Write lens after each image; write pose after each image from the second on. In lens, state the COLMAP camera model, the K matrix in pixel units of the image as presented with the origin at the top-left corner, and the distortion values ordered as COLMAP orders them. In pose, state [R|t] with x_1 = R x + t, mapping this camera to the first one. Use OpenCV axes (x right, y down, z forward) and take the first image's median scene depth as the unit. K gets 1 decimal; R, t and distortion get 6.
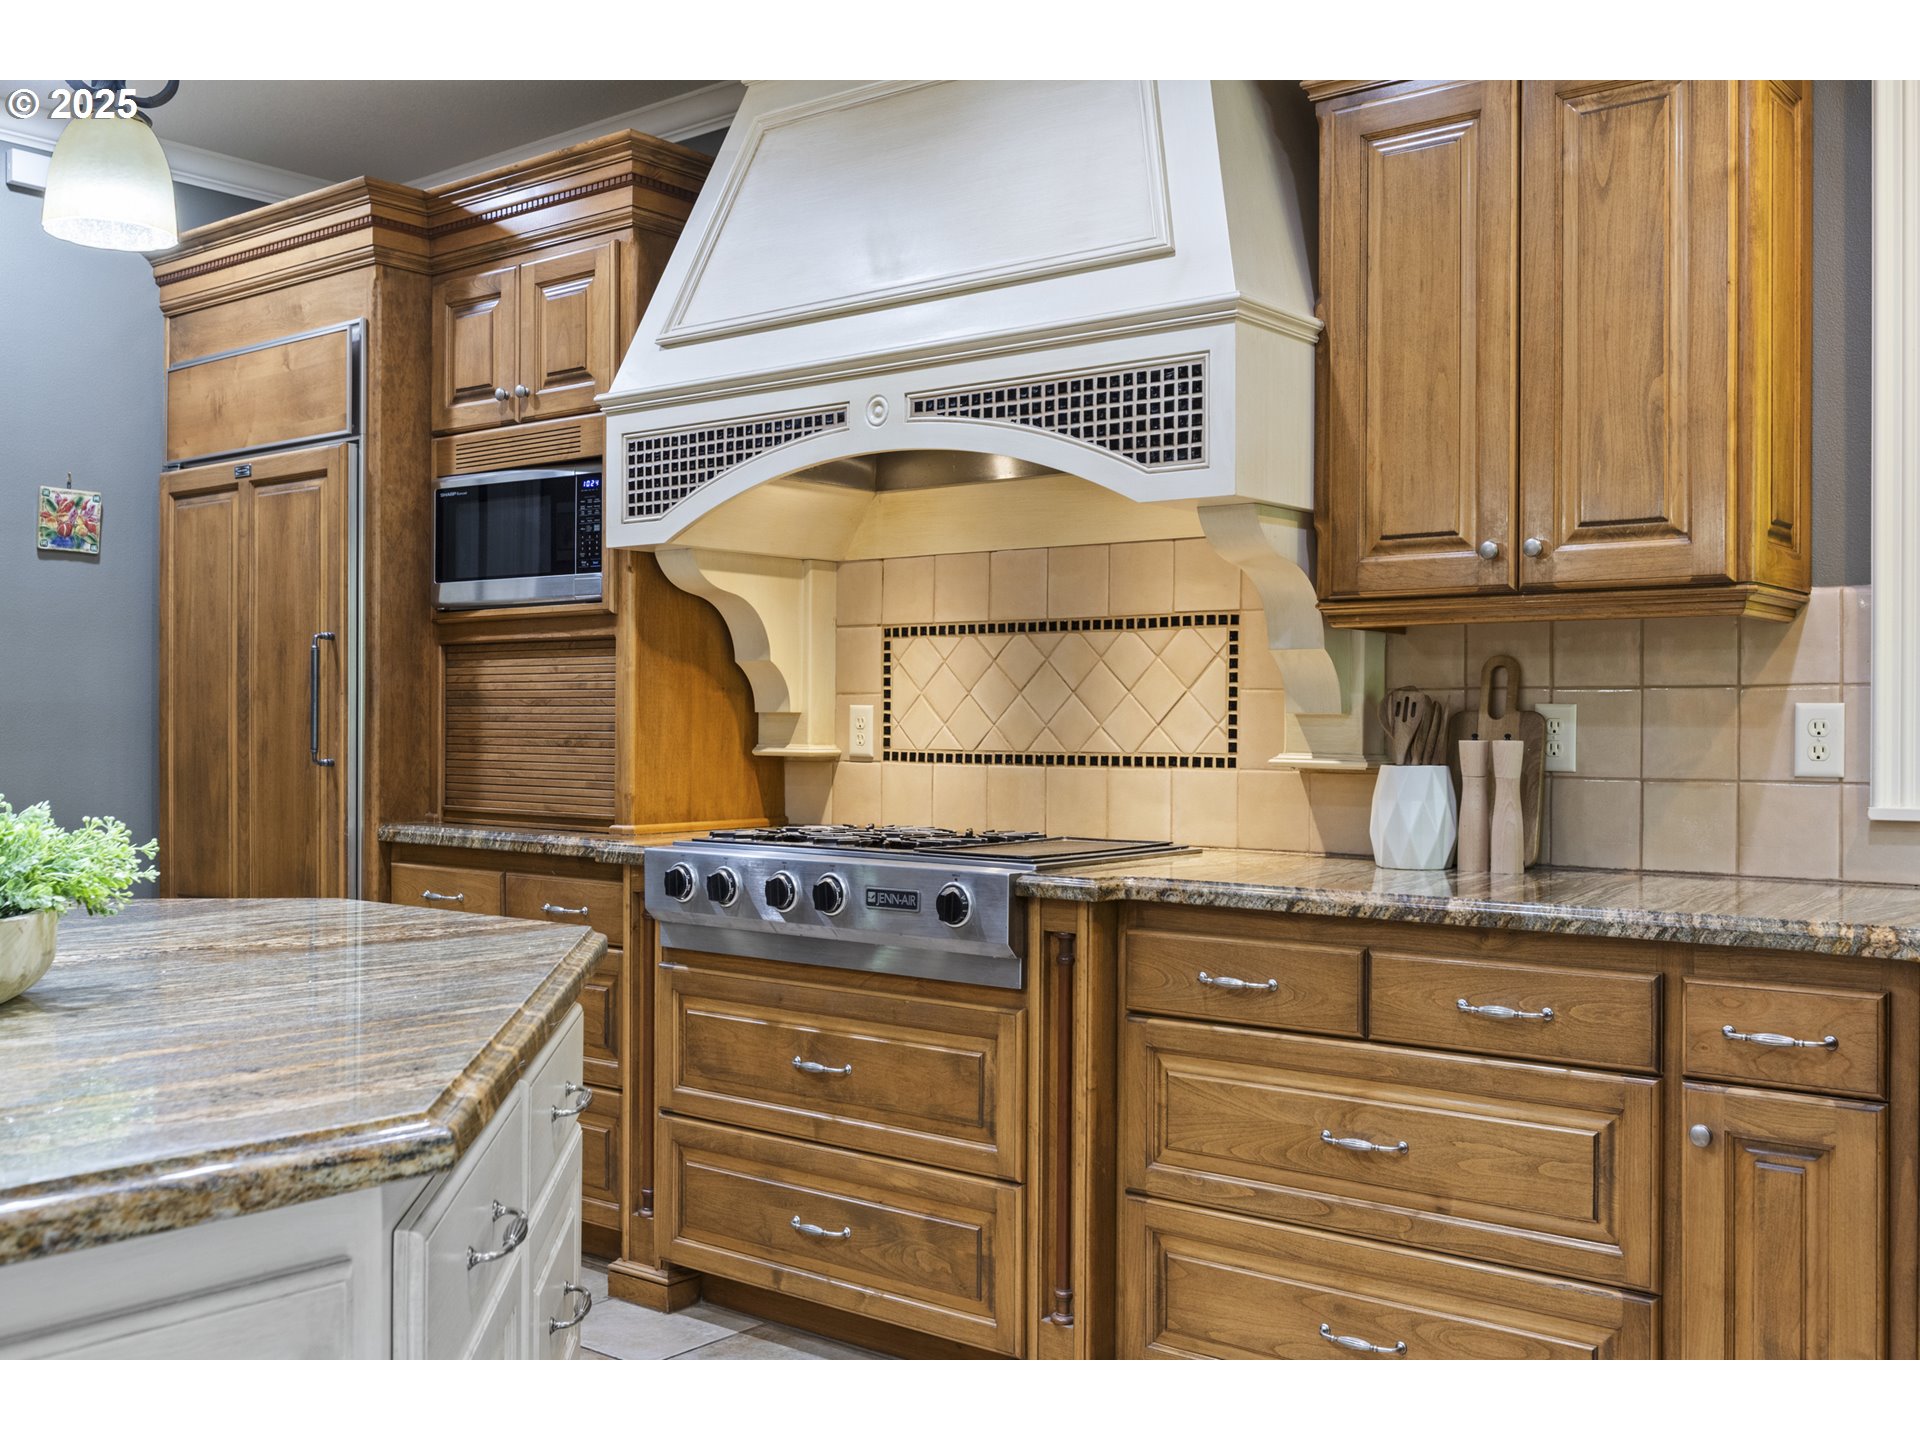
lens RADIAL K [[1865.8, 0, 958.6], [0, 1865.8, 721.6], [0, 0, 1]] dist [-0.034395, 0.000000]
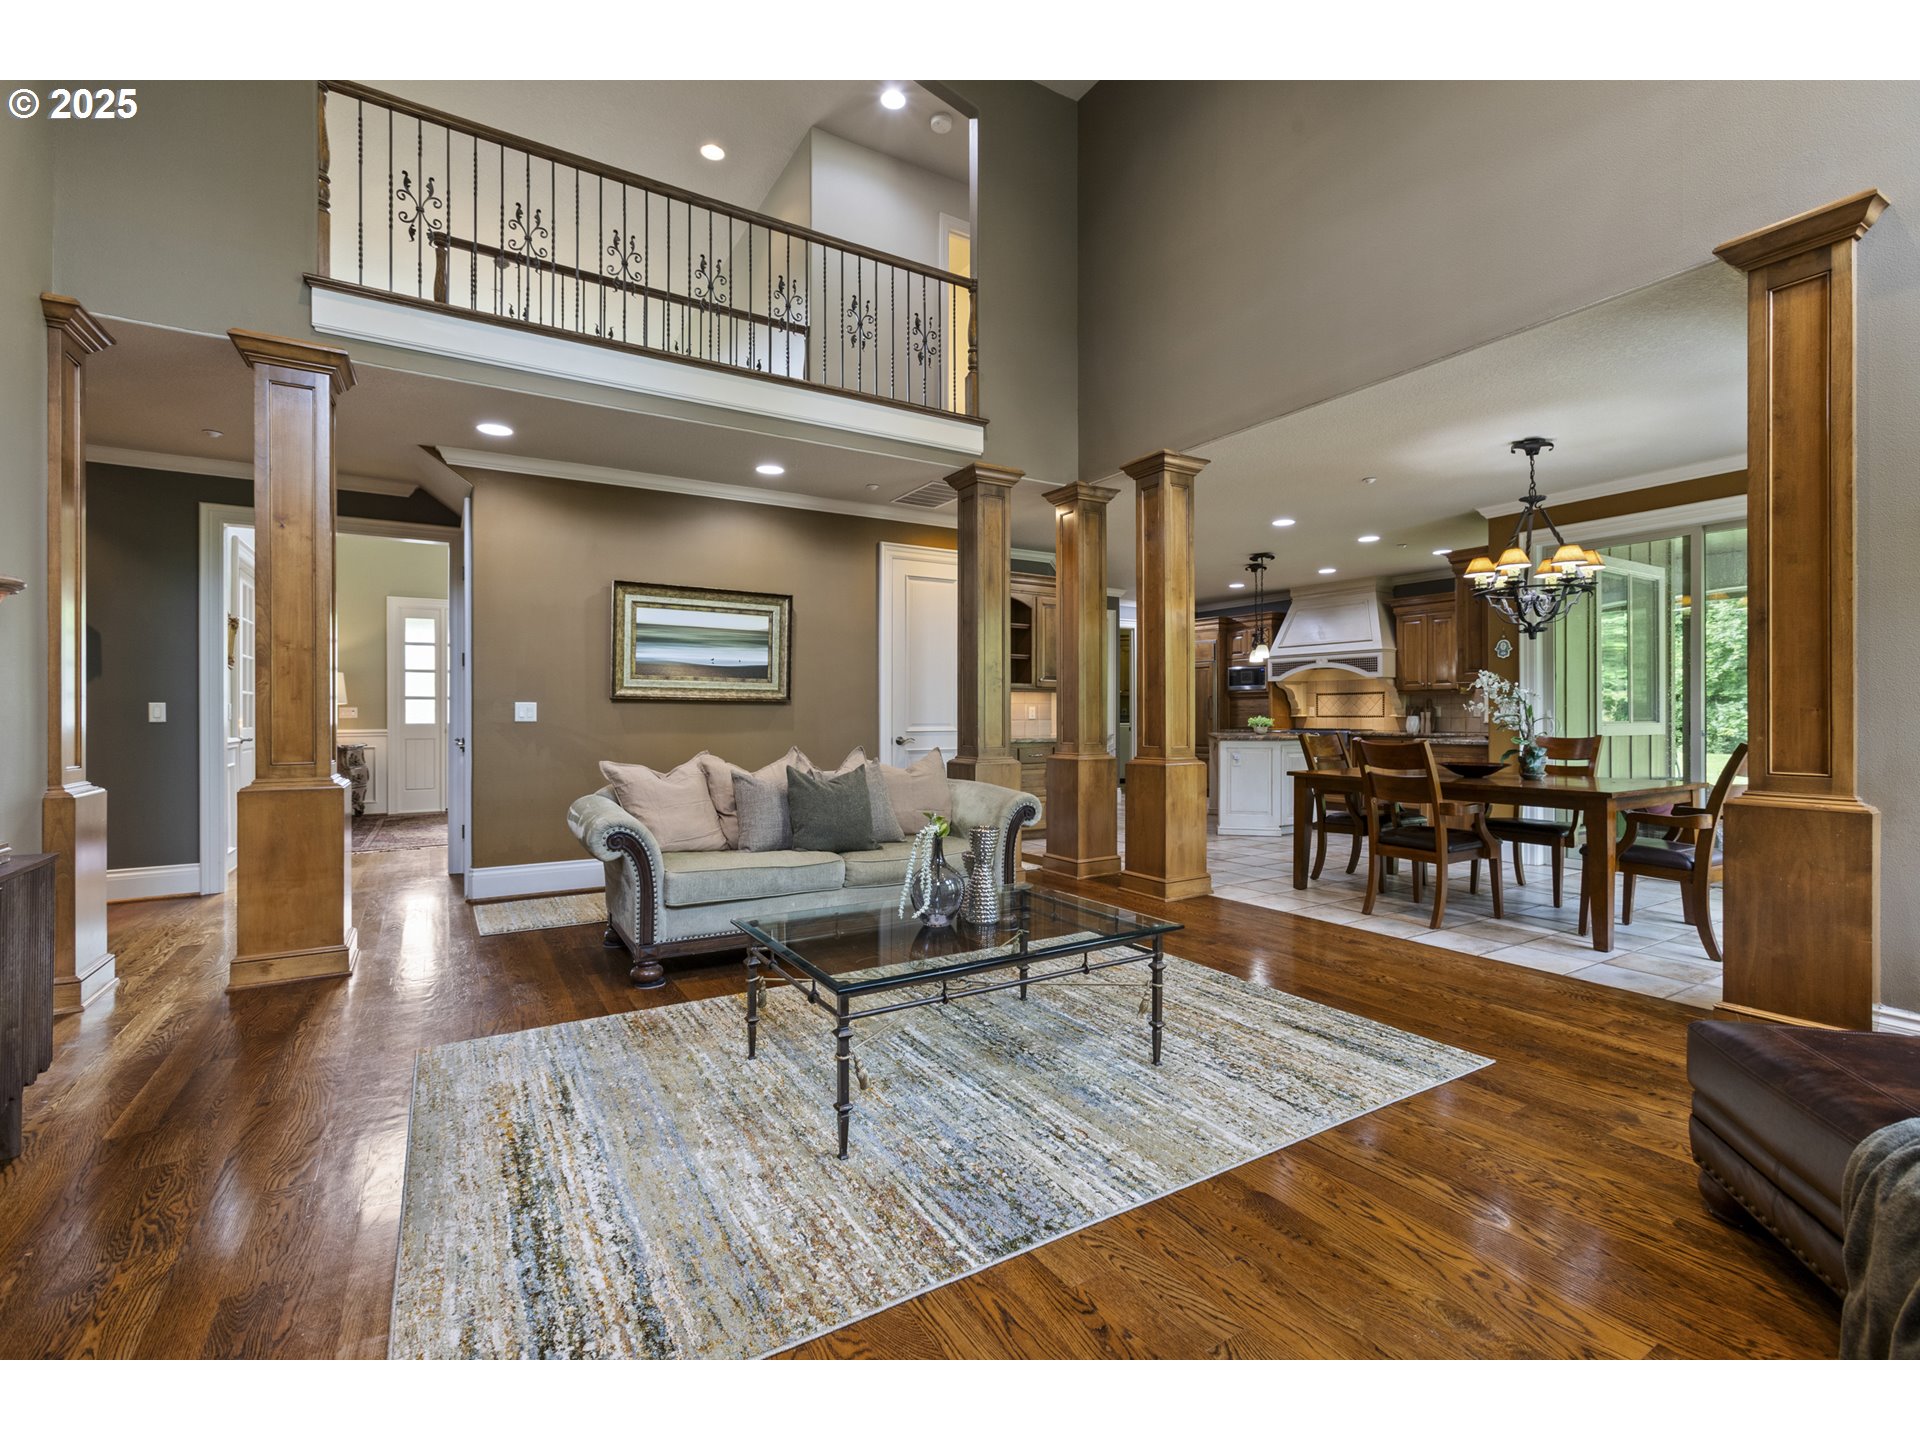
lens RADIAL K [[853.9, 0, 975.5], [0, 853.9, 710.3], [0, 0, 1]] dist [-0.008432, 0.001496]
pose [[0.949046, -0.007071, -0.315058, -0.274768], [0.005647, 0.999969, -0.005432, 0.010699], [0.315087, 0.003376, 0.949057, -2.358021]]
